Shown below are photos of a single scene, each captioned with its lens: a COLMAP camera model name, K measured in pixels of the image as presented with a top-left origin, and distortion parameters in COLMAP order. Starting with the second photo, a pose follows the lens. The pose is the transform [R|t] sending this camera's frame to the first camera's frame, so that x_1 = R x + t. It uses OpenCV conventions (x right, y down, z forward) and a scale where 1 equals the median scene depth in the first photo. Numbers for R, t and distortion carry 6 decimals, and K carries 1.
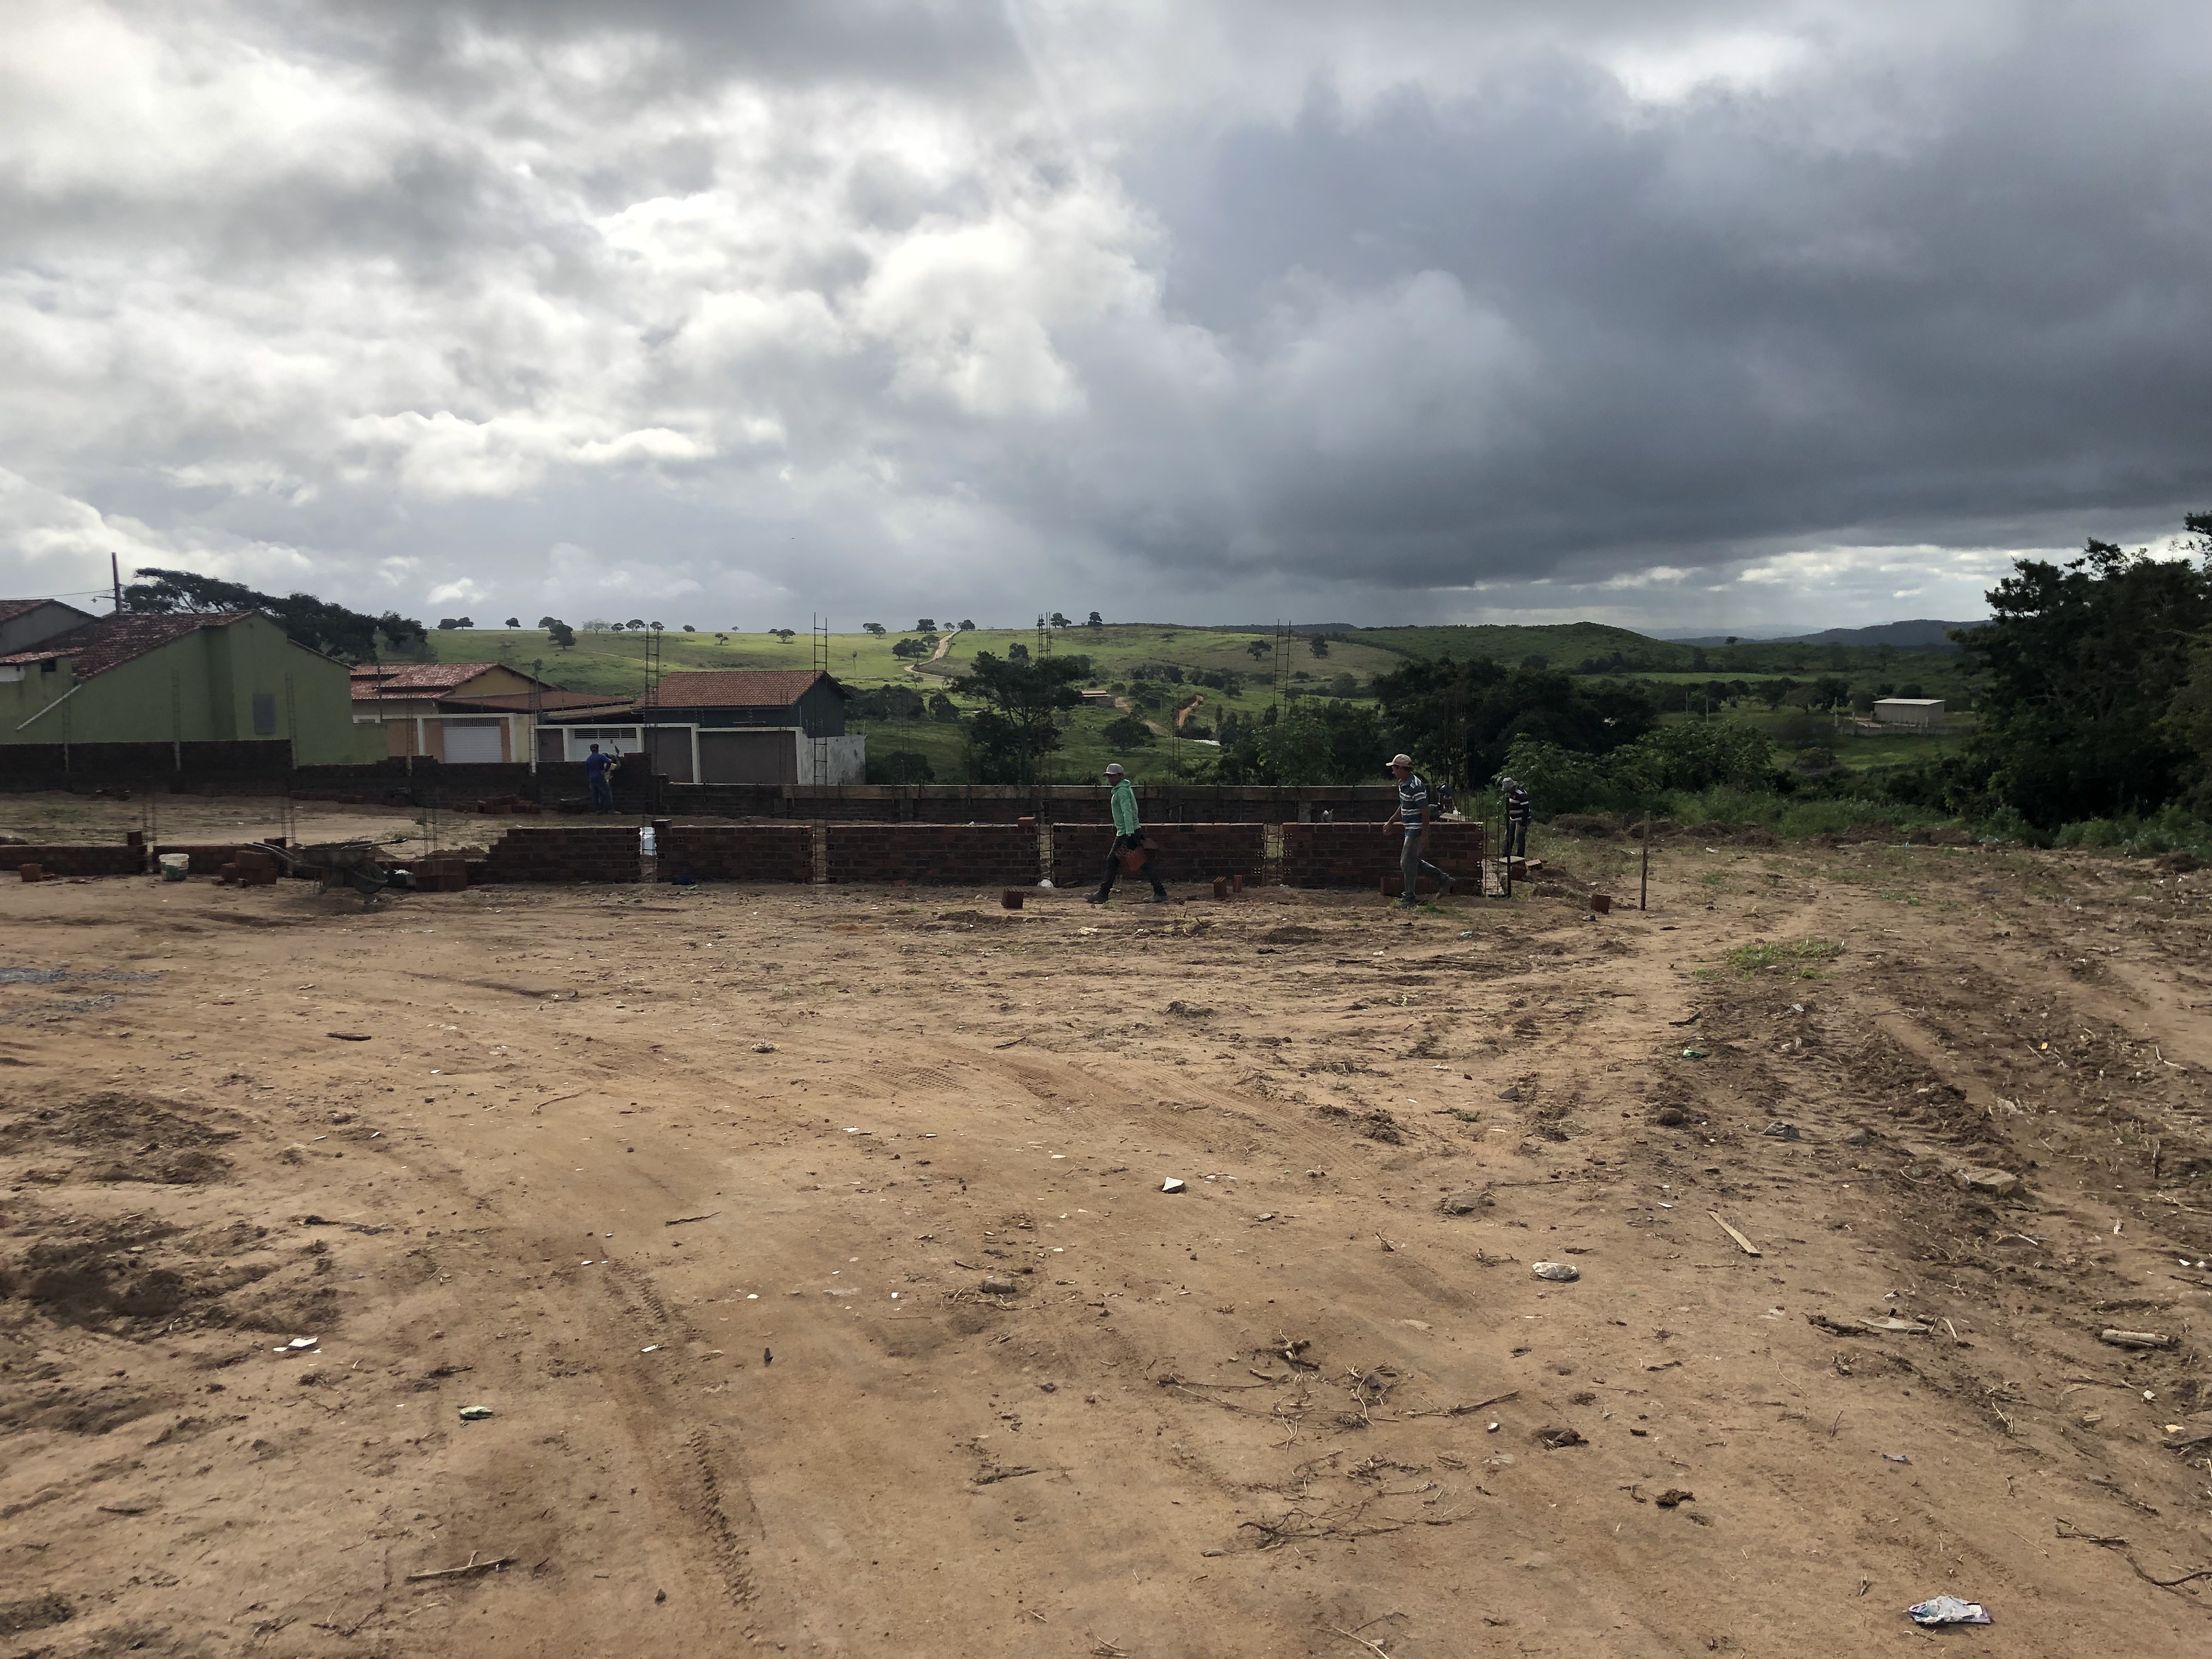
lens RADIAL K [[1826.3, 0, 1124.9], [0, 1826.3, 826.6], [0, 0, 1]] dist [0.092293, -0.114071]
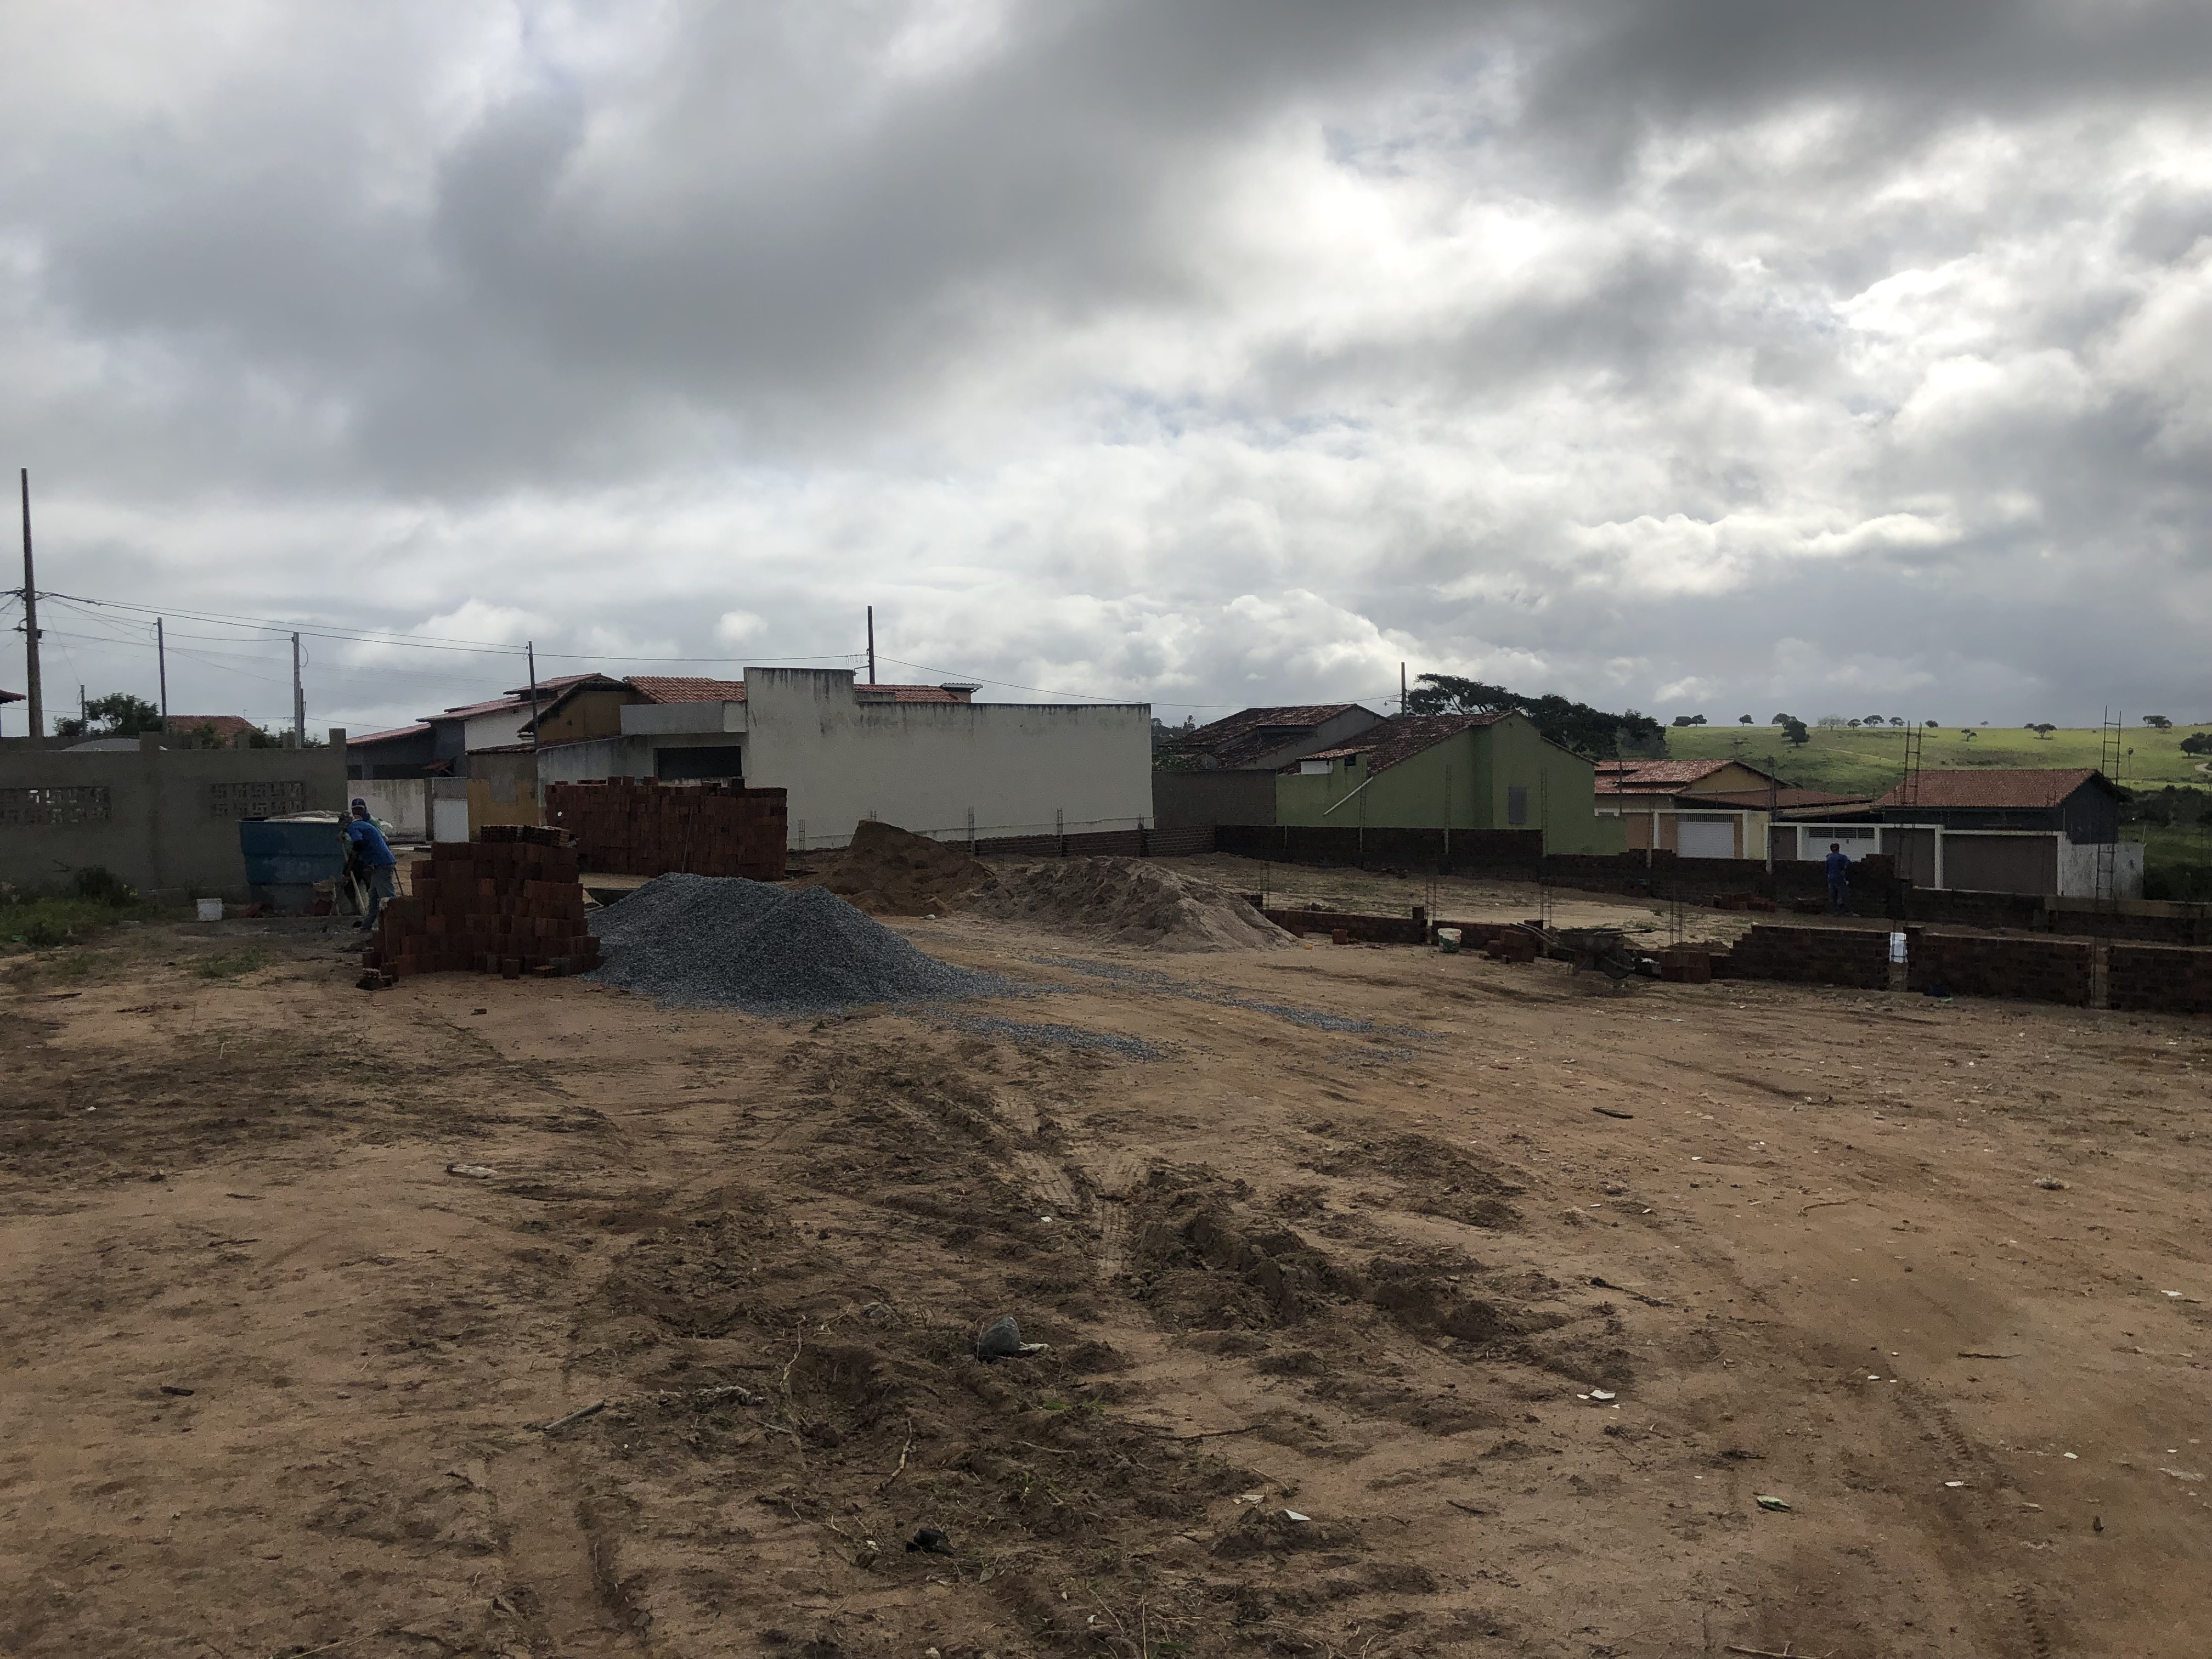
lens RADIAL K [[1826.3, 0, 1124.9], [0, 1826.3, 826.6], [0, 0, 1]] dist [0.092293, -0.114071]
pose [[0.801014, 0.030241, -0.597882, -0.013704], [-0.061216, 0.997626, -0.031554, 0.000298], [0.595508, 0.061875, 0.800963, -0.016224]]
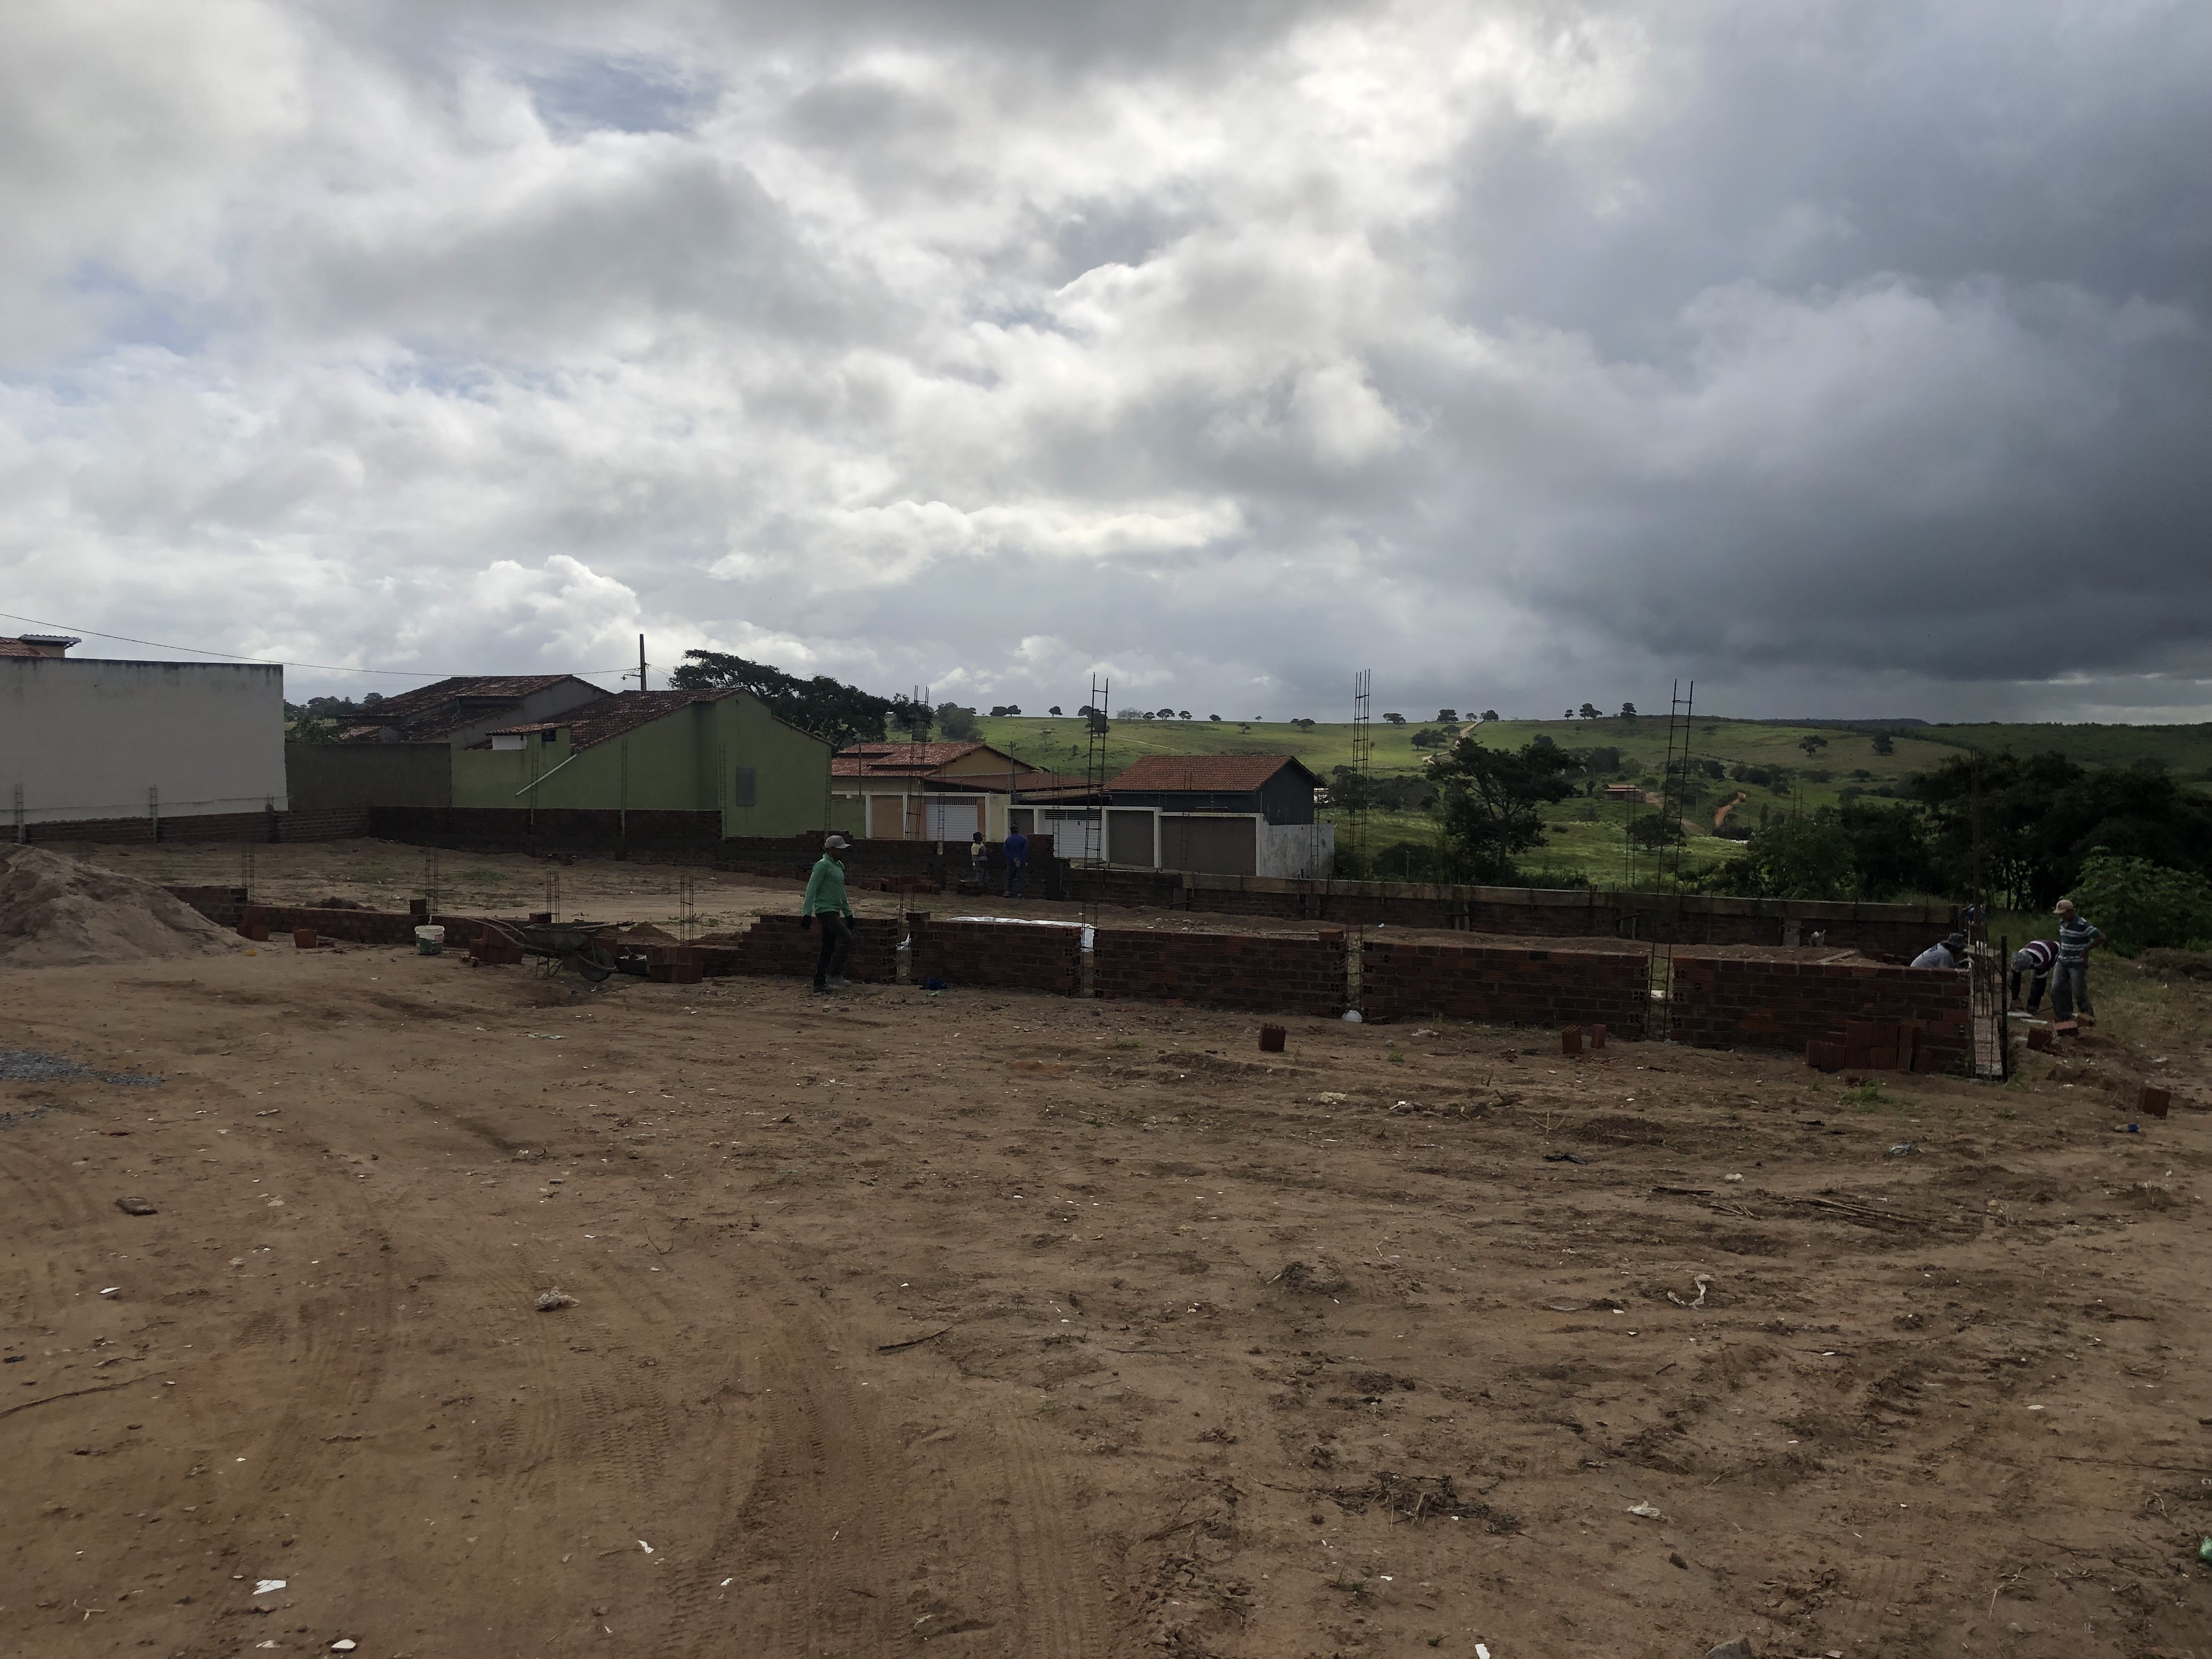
lens RADIAL K [[1850.7, 0, 1106.0], [0, 1850.7, 829.5], [0, 0, 1]] dist [0.092525, -0.147608]
pose [[0.958704, 0.031388, -0.282669, 0.109767], [-0.044715, 0.998166, -0.040818, -0.015776], [0.280869, 0.051772, 0.958349, 0.303424]]
